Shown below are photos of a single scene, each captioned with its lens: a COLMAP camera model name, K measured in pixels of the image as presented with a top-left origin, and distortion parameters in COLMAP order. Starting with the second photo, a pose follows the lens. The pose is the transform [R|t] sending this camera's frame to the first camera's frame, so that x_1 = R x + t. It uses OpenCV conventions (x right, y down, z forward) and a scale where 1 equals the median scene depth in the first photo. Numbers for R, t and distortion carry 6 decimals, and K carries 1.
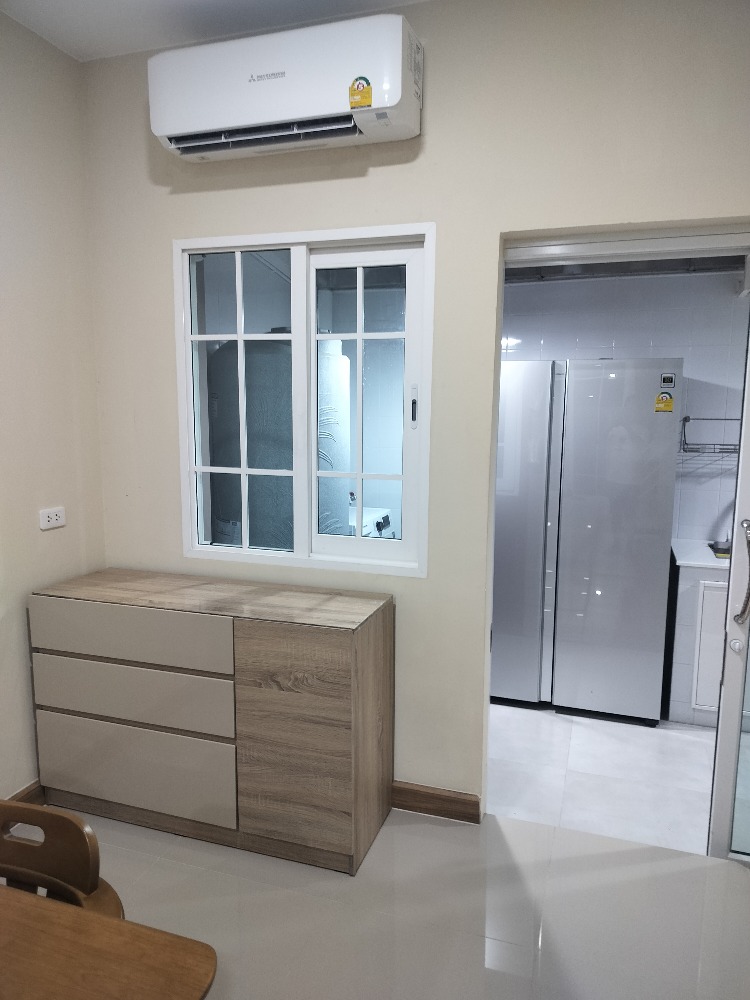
lens RADIAL K [[716.4, 0, 372.9], [0, 716.4, 497.1], [0, 0, 1]] dist [0.032129, -0.030903]
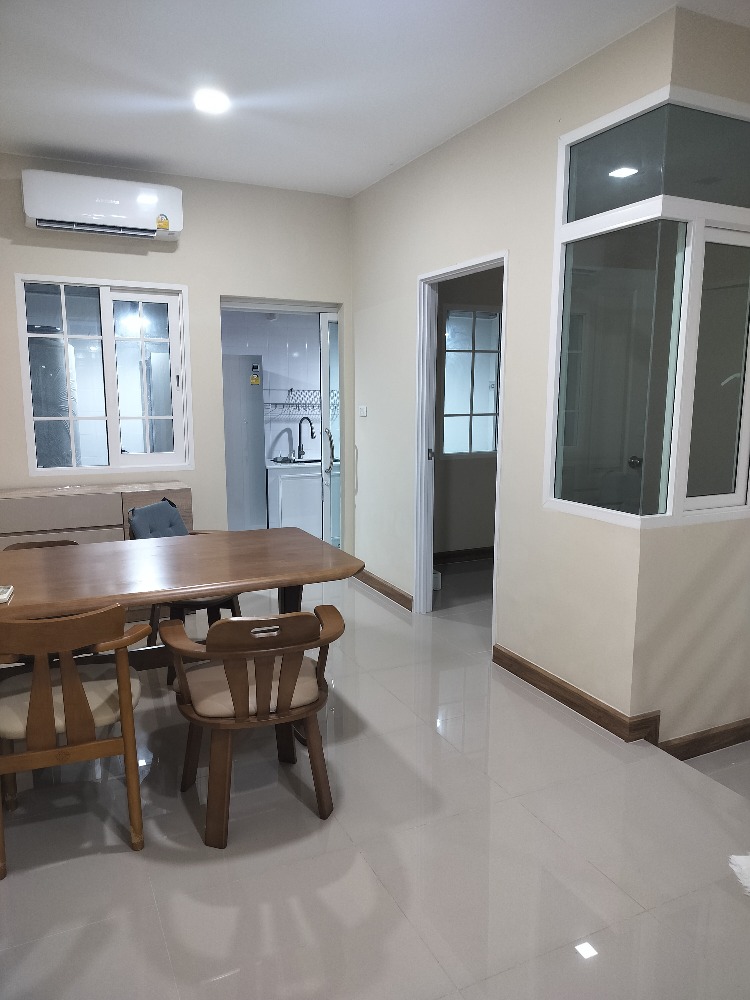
lens RADIAL K [[716.4, 0, 389.4], [0, 716.4, 521.5], [0, 0, 1]] dist [0.032129, -0.030903]
pose [[0.703487, -0.133914, 0.697978, -0.703241], [0.095353, 0.990993, 0.094027, 0.091570], [-0.704282, 0.000407, 0.709920, -0.567238]]
